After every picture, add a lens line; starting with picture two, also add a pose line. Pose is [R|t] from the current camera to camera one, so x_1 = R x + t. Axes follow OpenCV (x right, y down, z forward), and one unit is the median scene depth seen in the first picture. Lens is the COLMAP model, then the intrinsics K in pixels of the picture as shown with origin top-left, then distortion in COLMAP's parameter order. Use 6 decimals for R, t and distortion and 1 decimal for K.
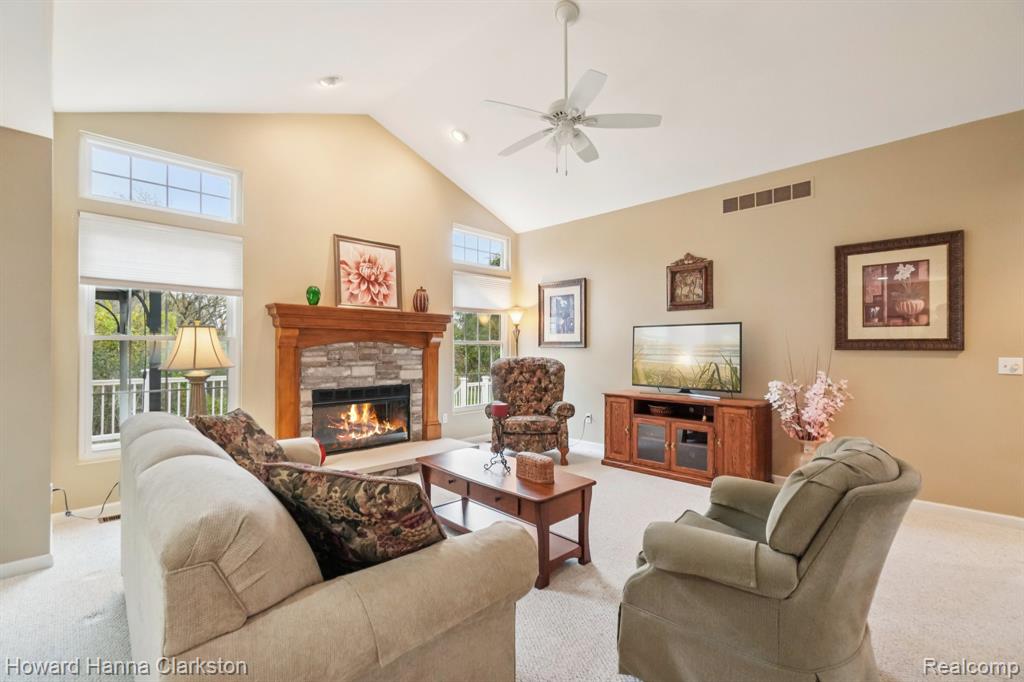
lens RADIAL K [[441.7, 0, 514.4], [0, 441.7, 338.9], [0, 0, 1]] dist [-0.005980, 0.000015]
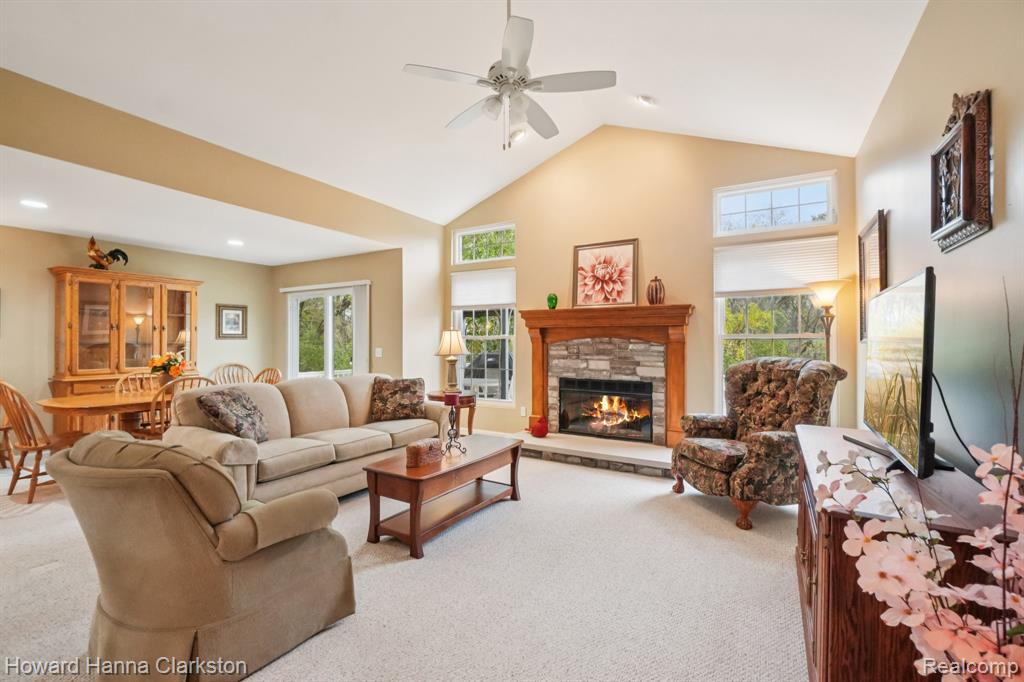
lens RADIAL K [[441.7, 0, 514.4], [0, 441.7, 338.9], [0, 0, 1]] dist [-0.005980, 0.000015]
pose [[0.239998, -0.010605, -0.970715, 0.659164], [0.015900, 0.999849, -0.006992, 0.013653], [0.970643, -0.013756, 0.240130, 0.539659]]
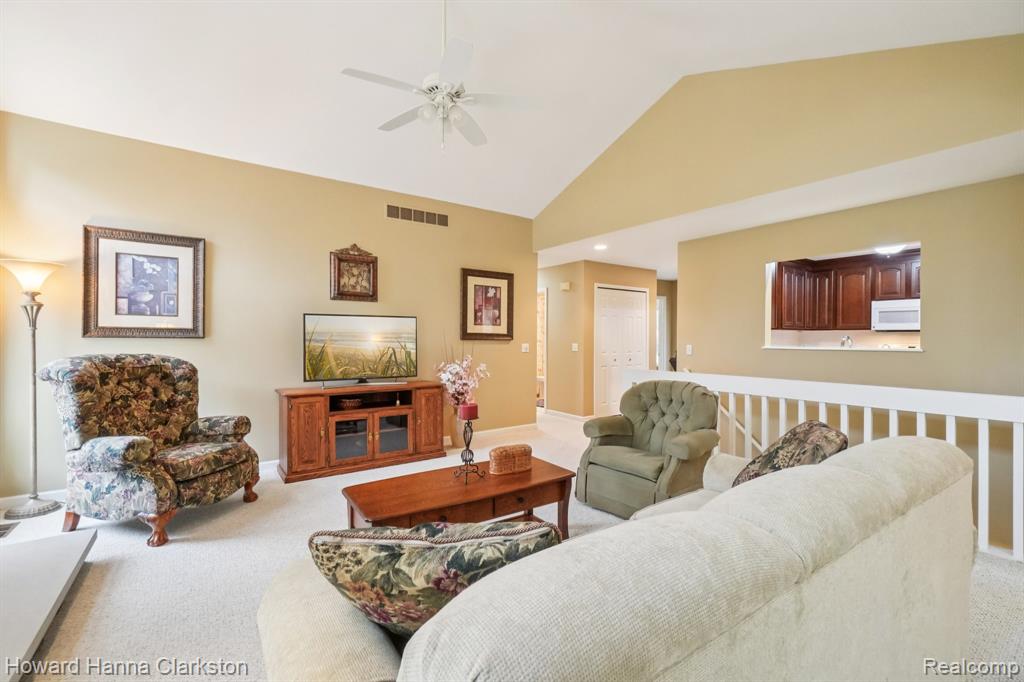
lens RADIAL K [[441.7, 0, 514.4], [0, 441.7, 338.9], [0, 0, 1]] dist [-0.005980, 0.000015]
pose [[0.170776, 0.000072, 0.985310, -0.527484], [-0.019792, 0.999798, 0.003358, 0.010381], [-0.985111, -0.020075, 0.170743, 0.464512]]
